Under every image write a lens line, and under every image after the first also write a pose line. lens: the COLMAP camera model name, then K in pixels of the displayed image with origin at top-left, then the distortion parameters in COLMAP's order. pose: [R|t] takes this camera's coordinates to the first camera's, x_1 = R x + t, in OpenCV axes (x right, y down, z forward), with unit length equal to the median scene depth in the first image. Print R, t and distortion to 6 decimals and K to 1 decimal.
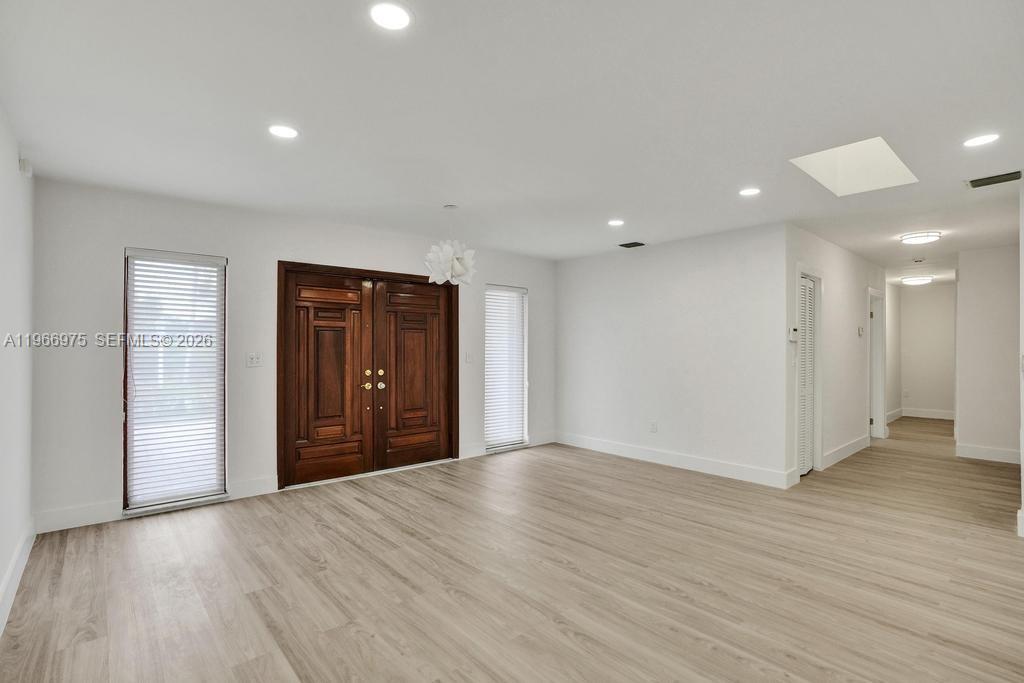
lens RADIAL K [[485.5, 0, 515.6], [0, 485.5, 339.3], [0, 0, 1]] dist [-0.053573, 0.028622]
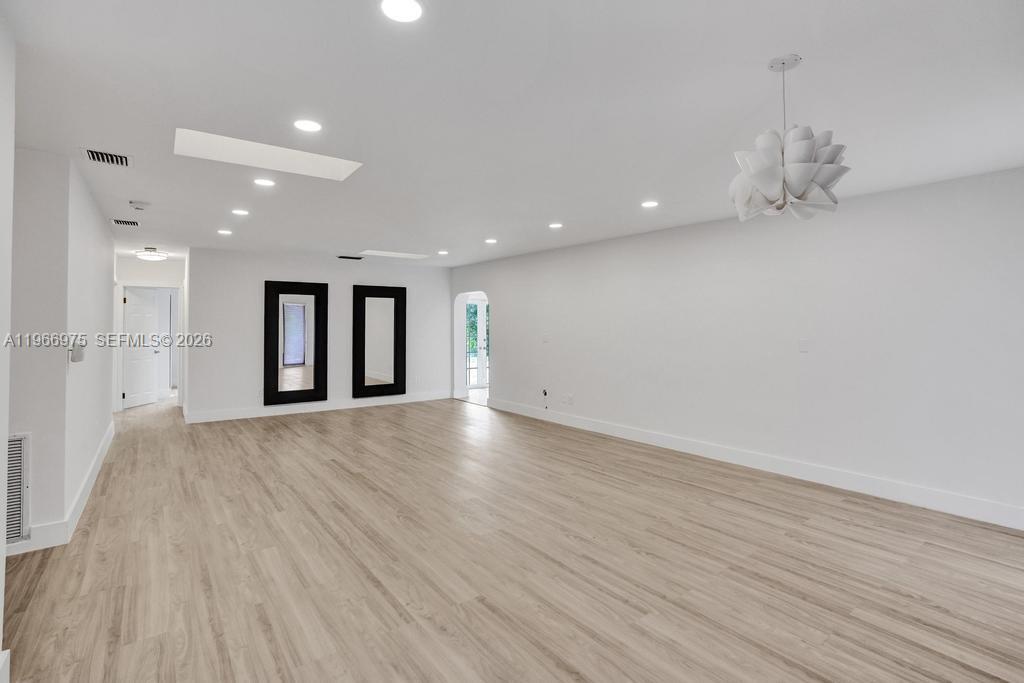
lens RADIAL K [[485.5, 0, 515.6], [0, 485.5, 339.3], [0, 0, 1]] dist [-0.053573, 0.028622]
pose [[-0.997082, -0.005342, 0.076157, 0.108501], [-0.004522, 0.999930, 0.010931, 0.006386], [-0.076210, 0.010554, -0.997036, 1.517655]]
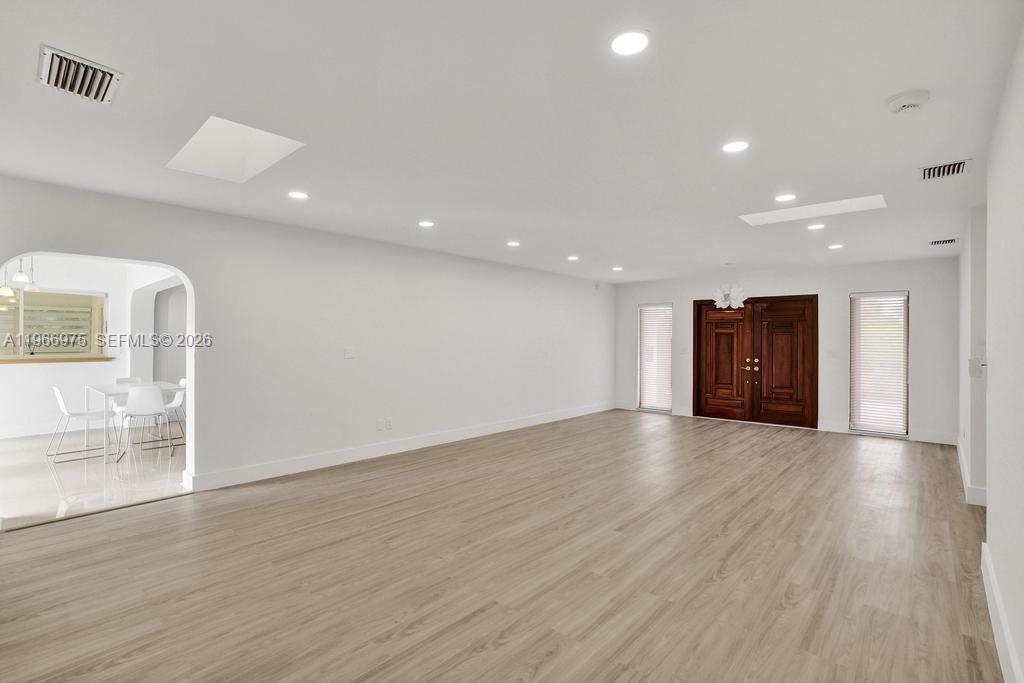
lens RADIAL K [[485.5, 0, 515.6], [0, 485.5, 339.3], [0, 0, 1]] dist [-0.053573, 0.028622]
pose [[0.121994, -0.004909, -0.992519, 1.507600], [0.012635, 0.999914, -0.003392, -0.007350], [0.992450, -0.012127, 0.122046, 0.034567]]
